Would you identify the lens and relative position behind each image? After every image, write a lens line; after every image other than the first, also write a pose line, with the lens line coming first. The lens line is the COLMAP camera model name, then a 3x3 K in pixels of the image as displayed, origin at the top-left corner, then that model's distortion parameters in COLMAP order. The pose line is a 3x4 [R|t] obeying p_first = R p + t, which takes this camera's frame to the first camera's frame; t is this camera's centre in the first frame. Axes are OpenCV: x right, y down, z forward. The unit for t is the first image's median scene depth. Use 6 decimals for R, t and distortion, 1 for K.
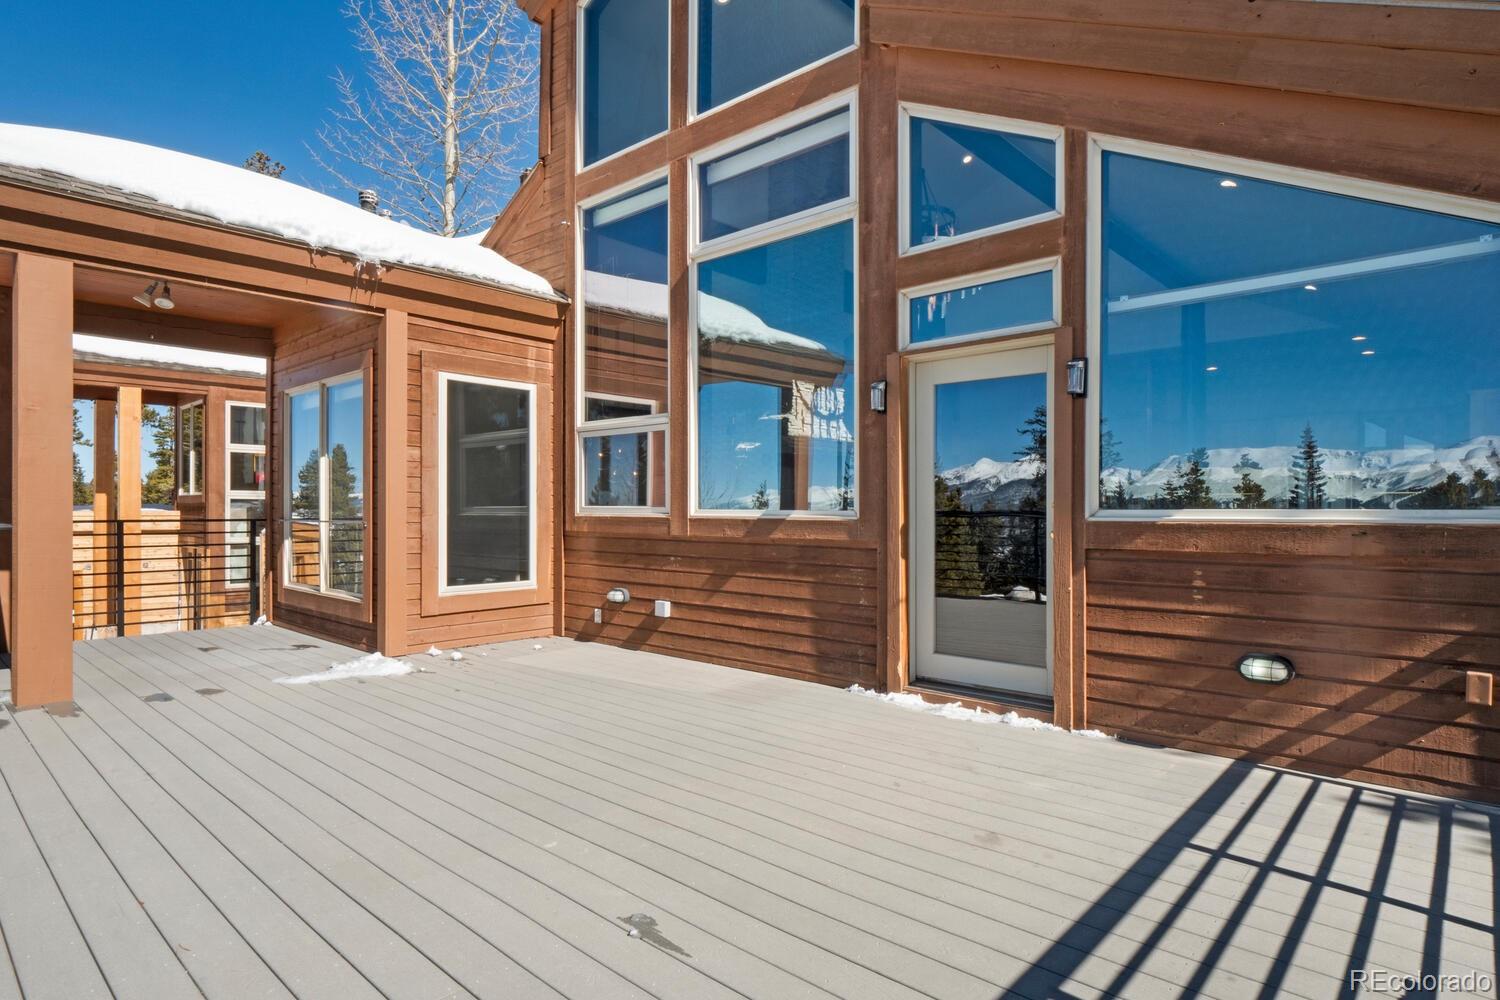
lens RADIAL K [[772.9, 0, 754.0], [0, 772.9, 500.9], [0, 0, 1]] dist [0.002236, -0.012012]
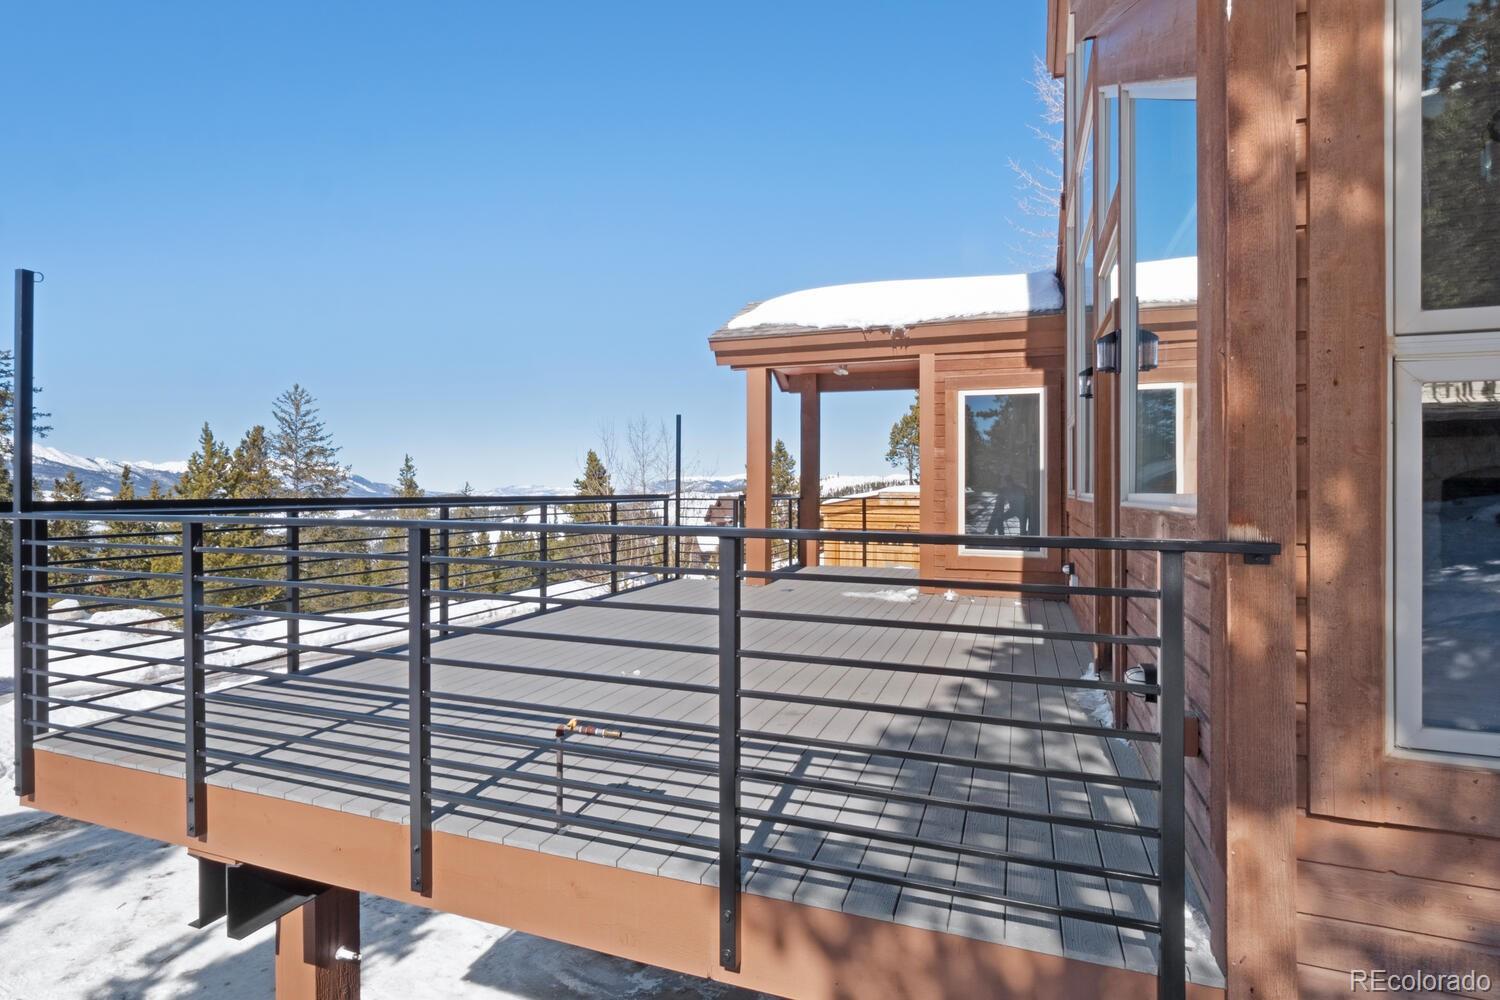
lens RADIAL K [[756.1, 0, 762.7], [0, 756.1, 496.7], [0, 0, 1]] dist [-0.002405, -0.007901]
pose [[0.378434, 0.012876, -0.925539, 0.771554], [0.000041, 0.999903, 0.013928, 0.001753], [0.925628, -0.005309, 0.378397, 0.184943]]
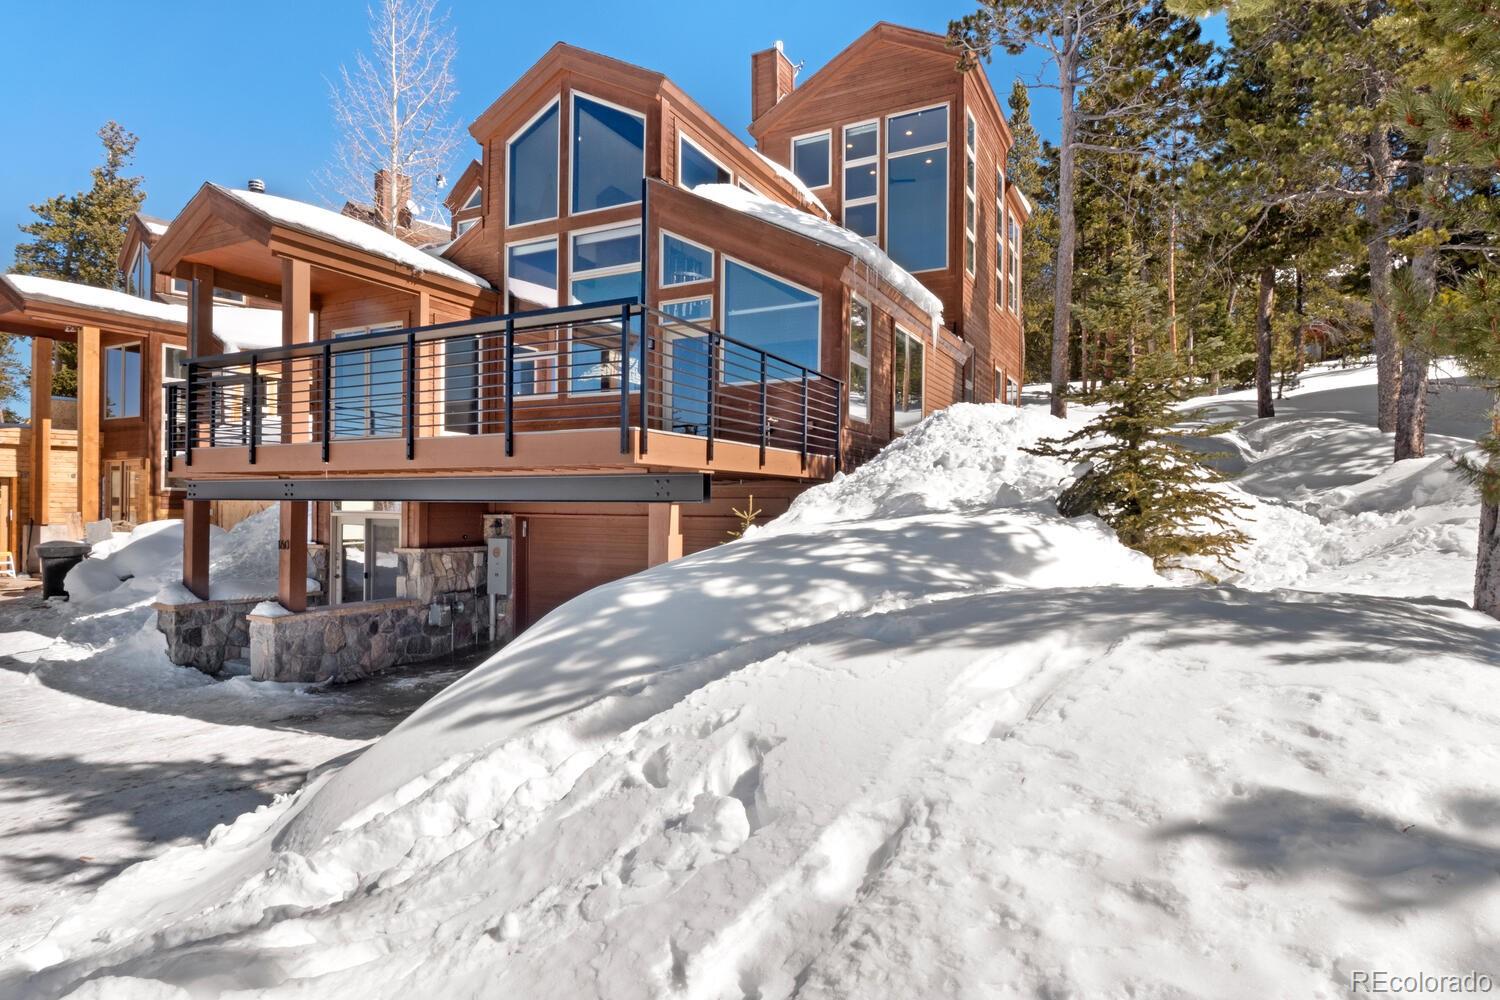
lens RADIAL K [[774.0, 0, 736.1], [0, 774.0, 499.6], [0, 0, 1]] dist [0.004029, -0.009234]
pose [[0.973141, 0.011994, 0.229899, -0.121469], [-0.013369, 0.999901, 0.004422, 0.305649], [-0.229823, -0.007376, 0.973205, -1.291873]]
